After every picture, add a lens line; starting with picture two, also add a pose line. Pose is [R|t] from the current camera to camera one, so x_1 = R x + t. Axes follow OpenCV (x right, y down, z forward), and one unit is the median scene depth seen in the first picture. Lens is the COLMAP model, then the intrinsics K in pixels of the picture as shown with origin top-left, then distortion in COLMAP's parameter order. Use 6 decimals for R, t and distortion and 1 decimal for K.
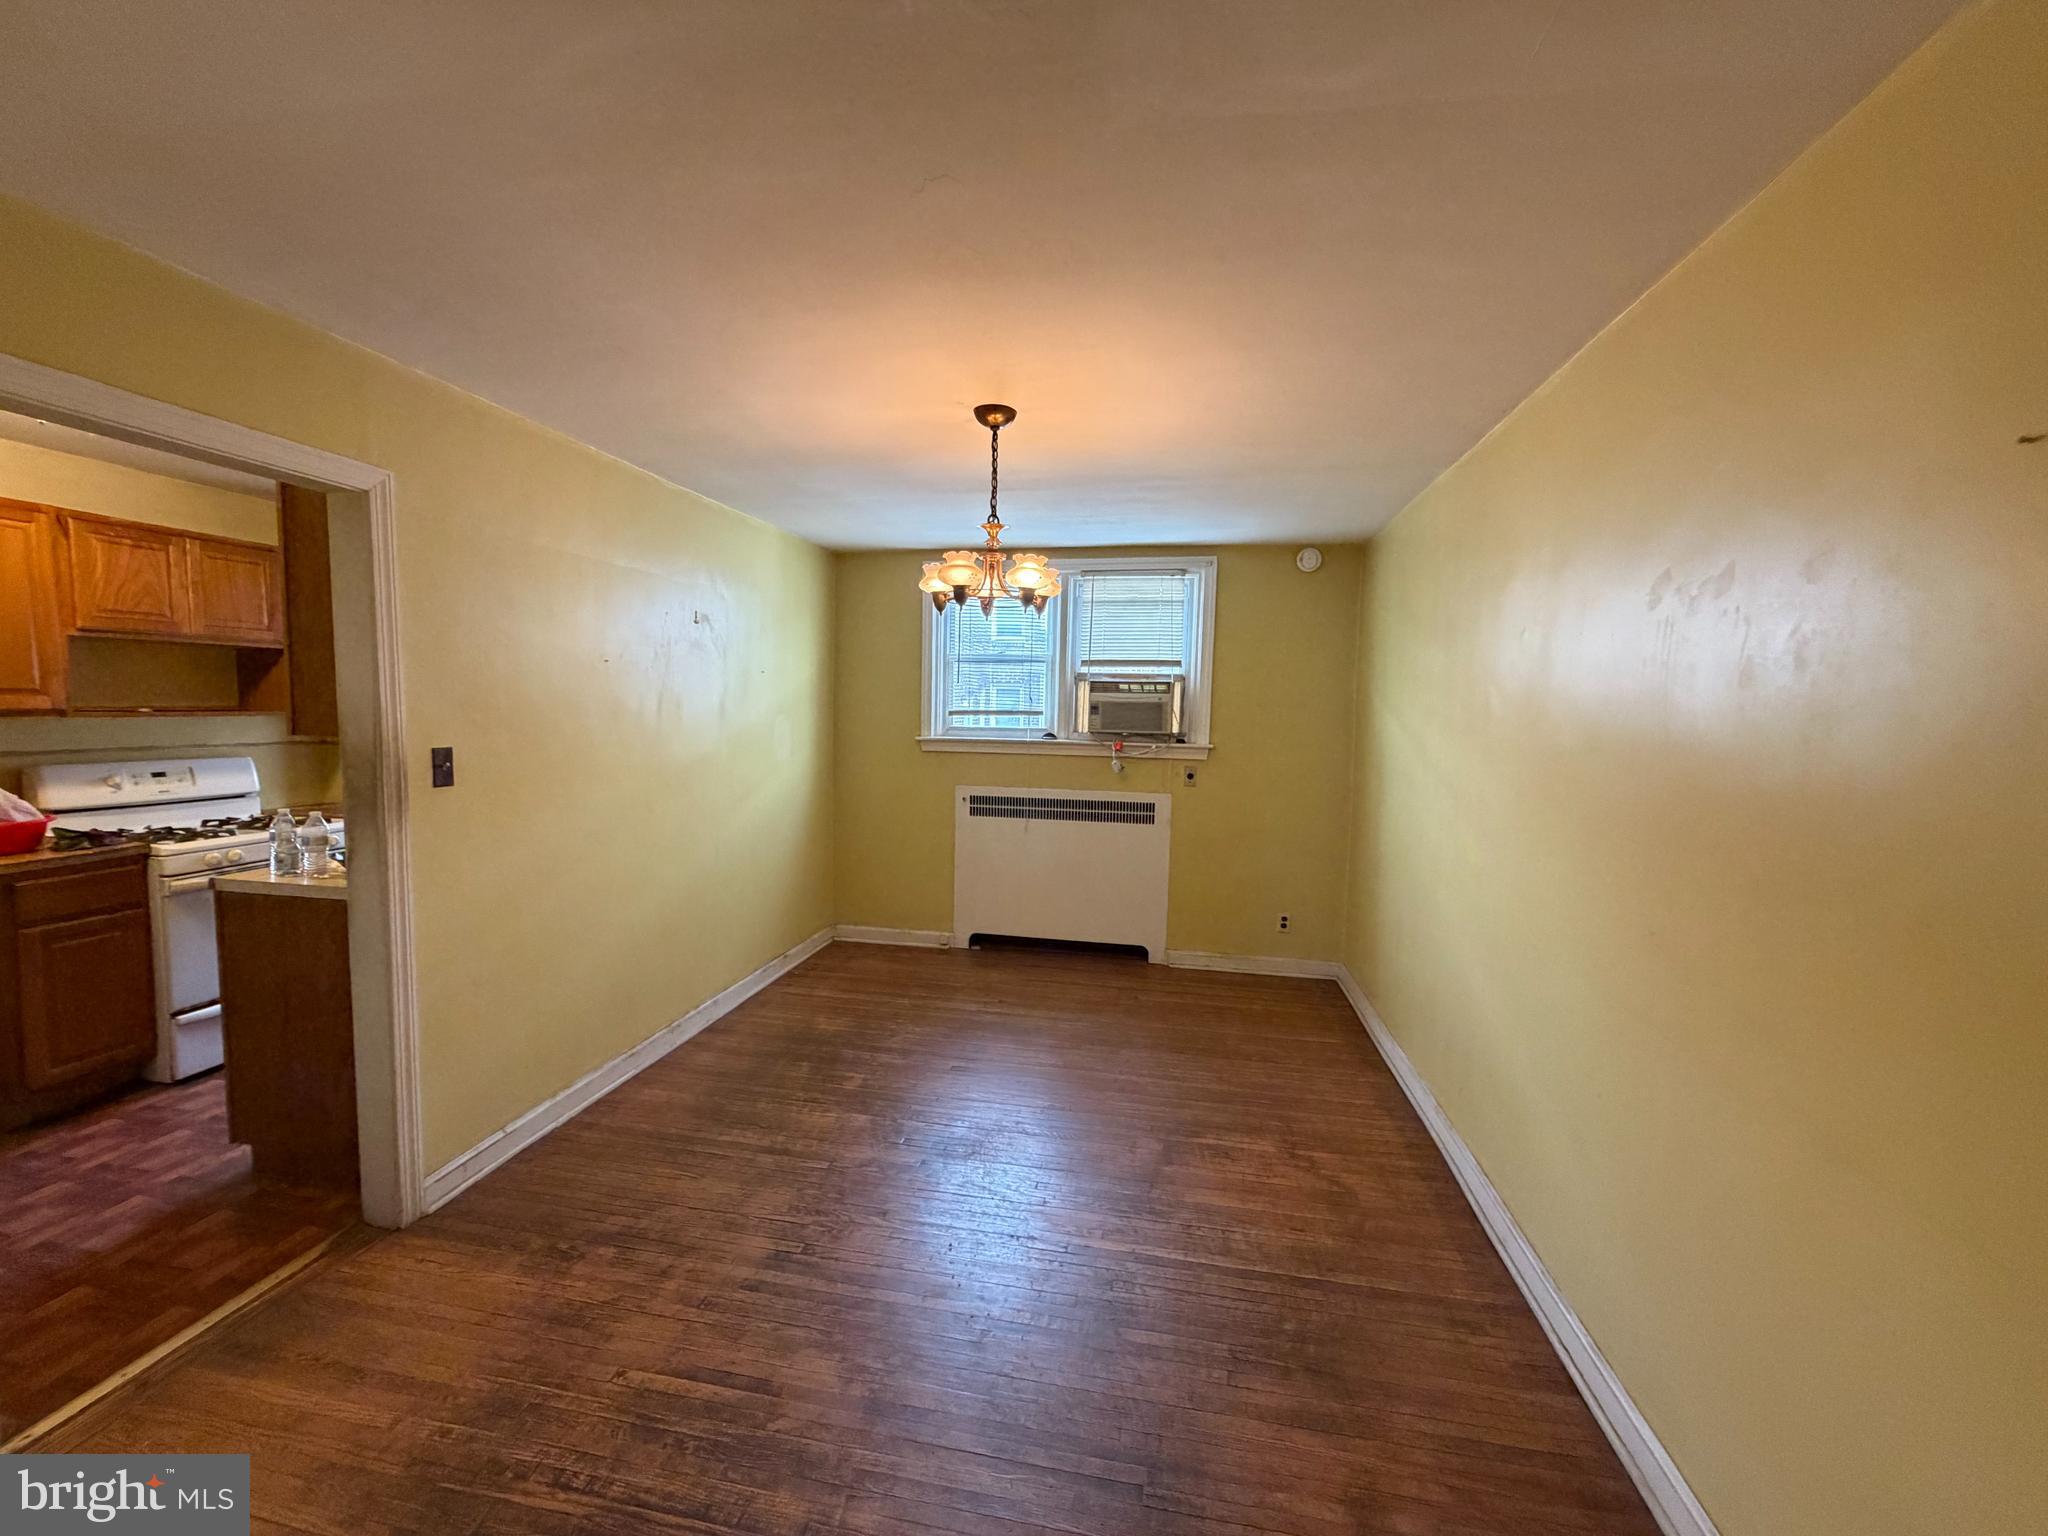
lens RADIAL K [[816.5, 0, 1020.2], [0, 816.5, 768.7], [0, 0, 1]] dist [-0.001369, -0.000731]
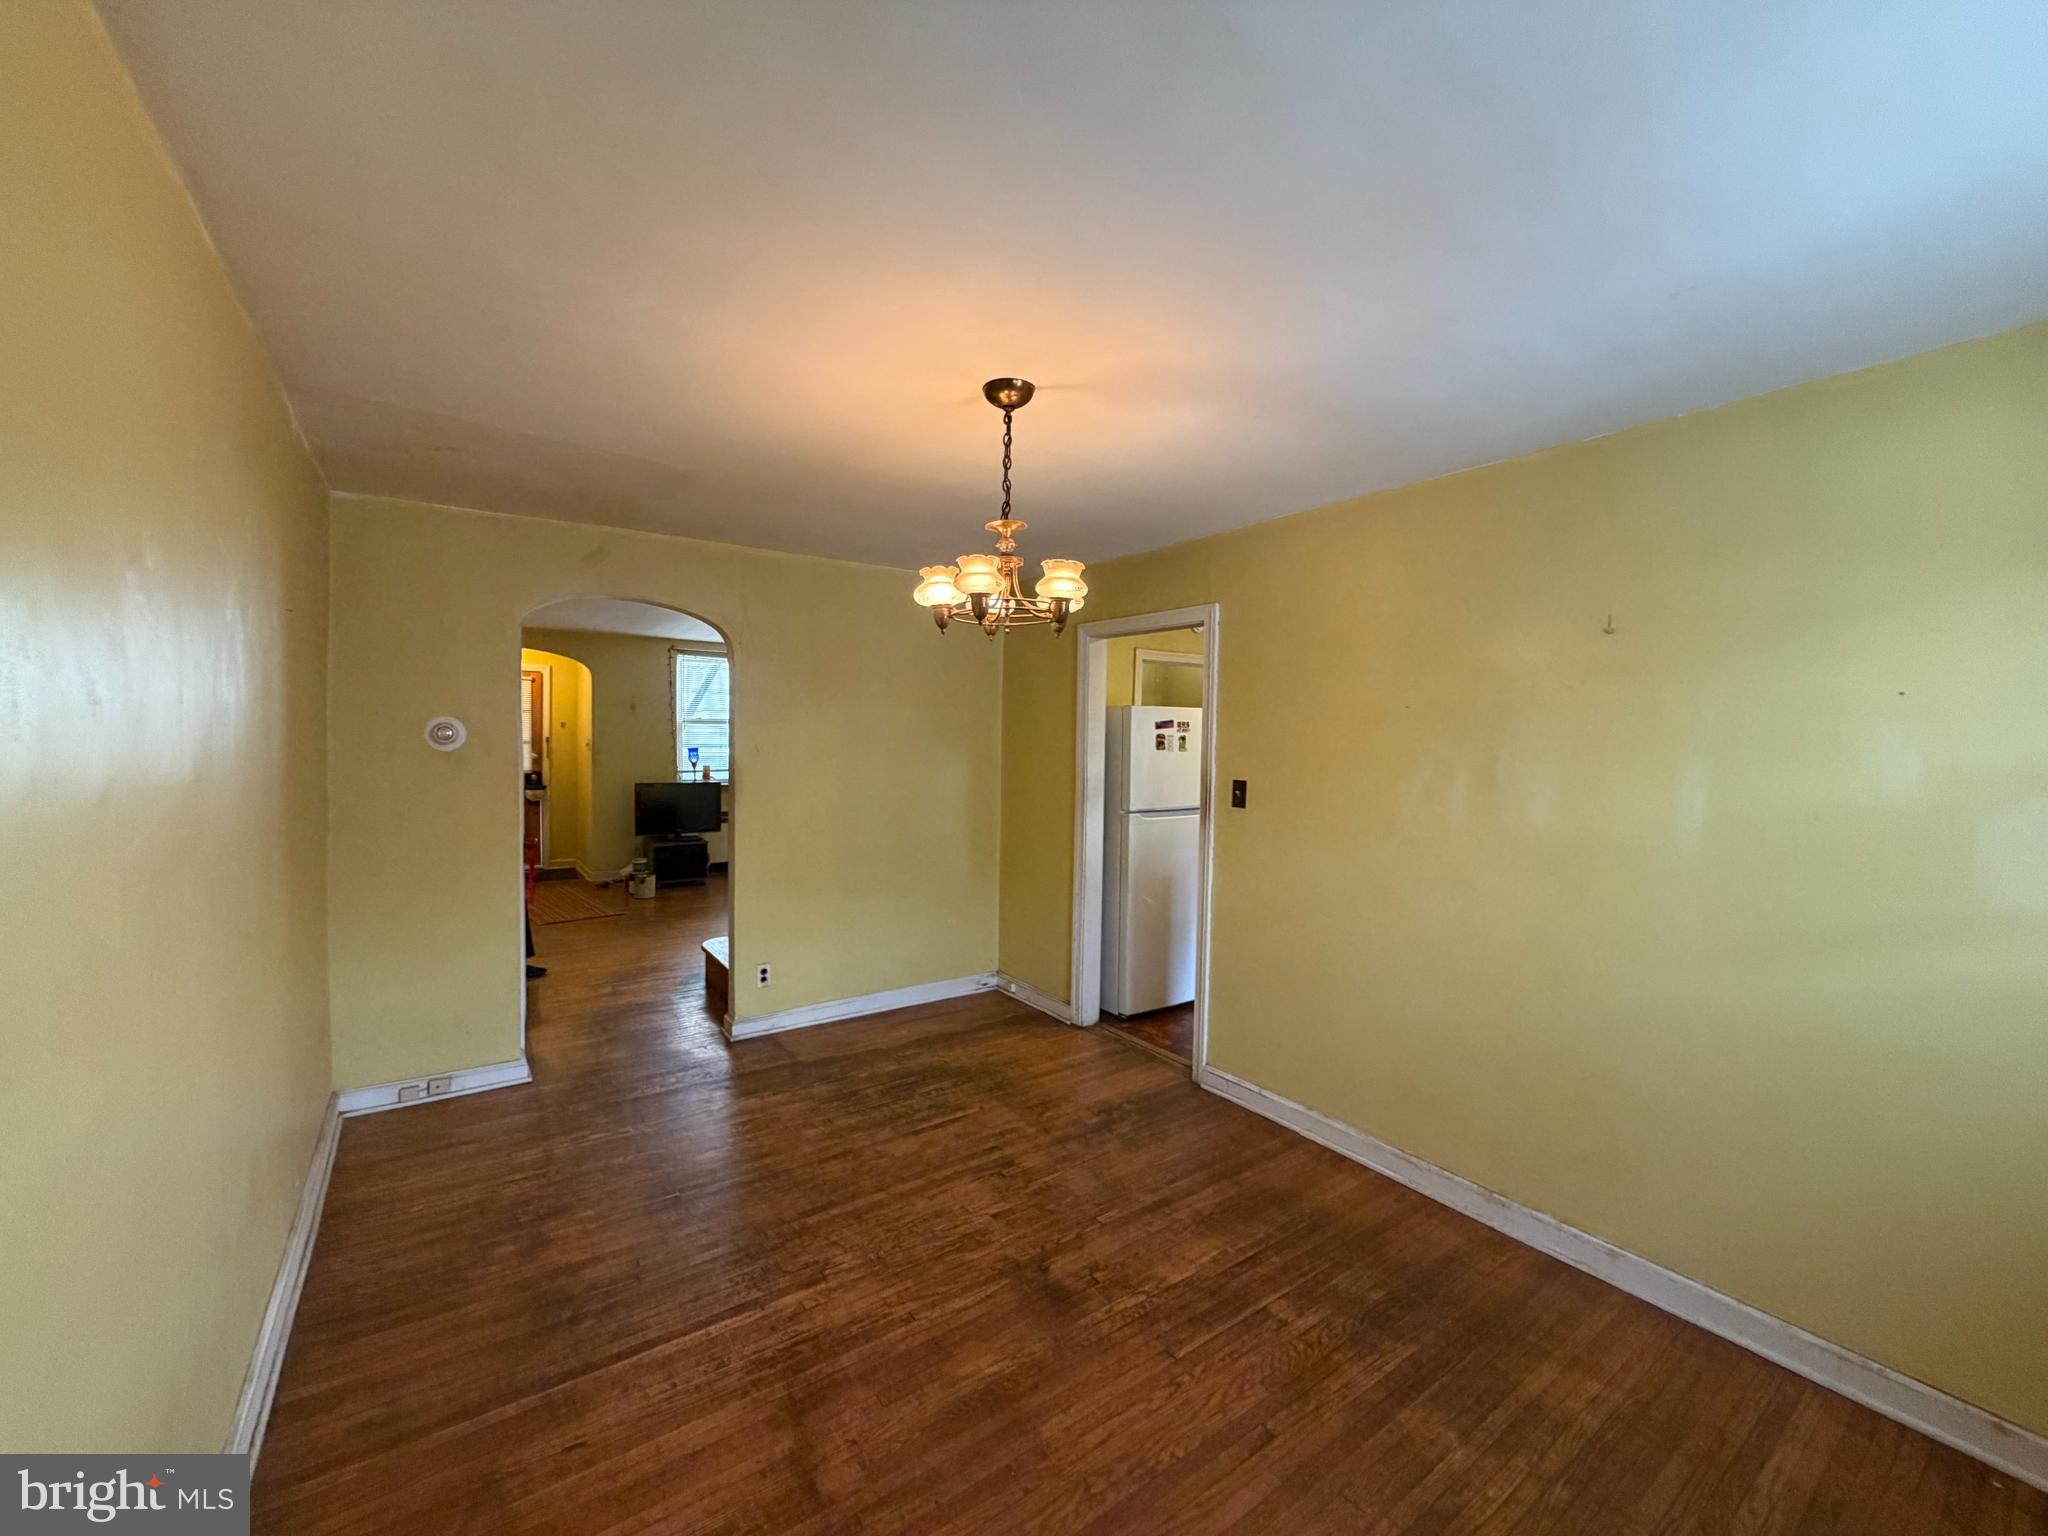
lens RADIAL K [[816.5, 0, 1017.0], [0, 816.5, 769.7], [0, 0, 1]] dist [-0.001369, -0.000731]
pose [[-0.697225, -0.003527, -0.716844, 0.576157], [-0.088073, 0.992834, 0.080777, -0.122848], [0.711422, 0.119454, -0.692539, 1.677245]]
